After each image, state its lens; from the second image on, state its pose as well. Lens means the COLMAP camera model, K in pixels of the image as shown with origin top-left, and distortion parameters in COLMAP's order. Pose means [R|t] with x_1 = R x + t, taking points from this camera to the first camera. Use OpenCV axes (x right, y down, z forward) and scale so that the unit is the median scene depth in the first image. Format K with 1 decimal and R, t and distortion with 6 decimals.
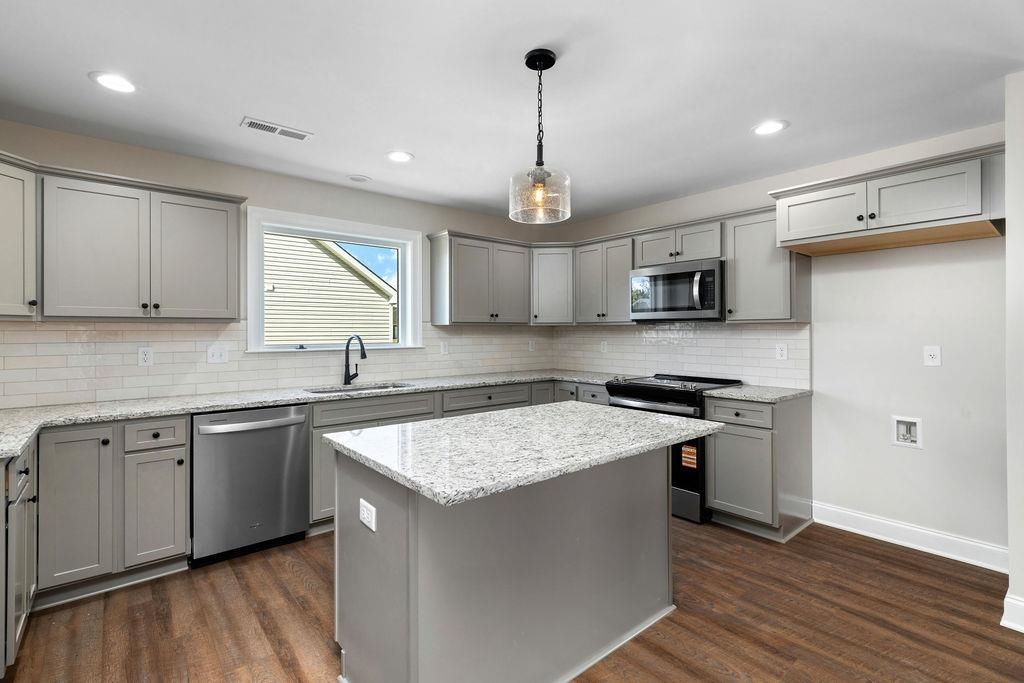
lens RADIAL K [[473.7, 0, 507.3], [0, 473.7, 328.4], [0, 0, 1]] dist [0.003274, 0.000183]
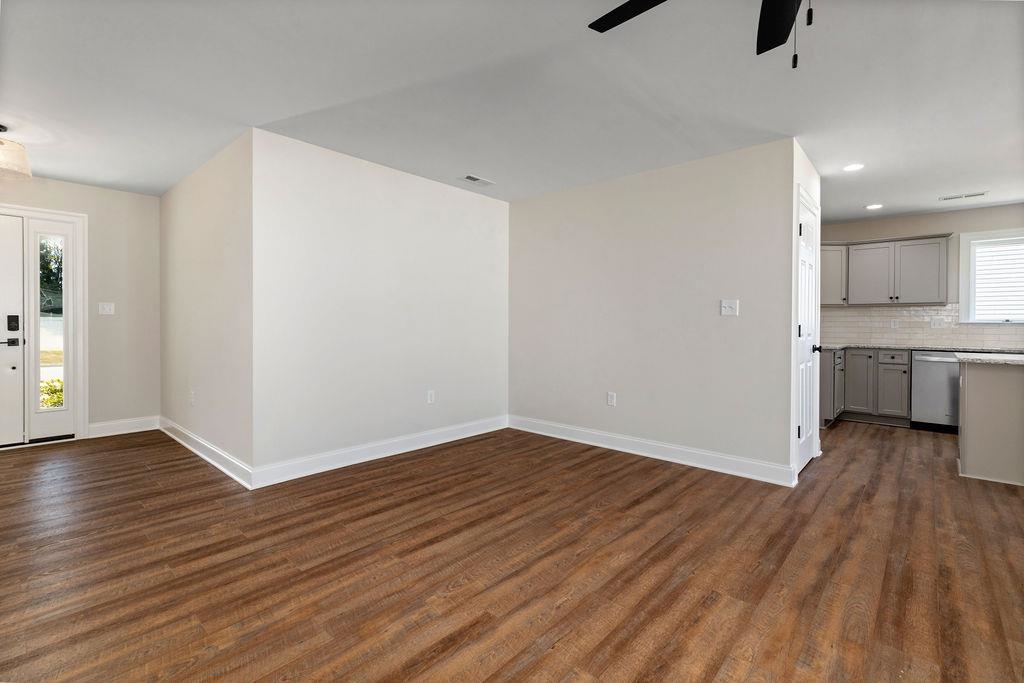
lens RADIAL K [[463.7, 0, 505.9], [0, 463.7, 331.2], [0, 0, 1]] dist [0.002905, 0.000198]
pose [[0.140906, 0.019313, -0.989835, 0.798459], [0.000454, 0.999808, 0.019573, 0.045435], [0.990023, -0.003207, 0.140871, -0.754171]]
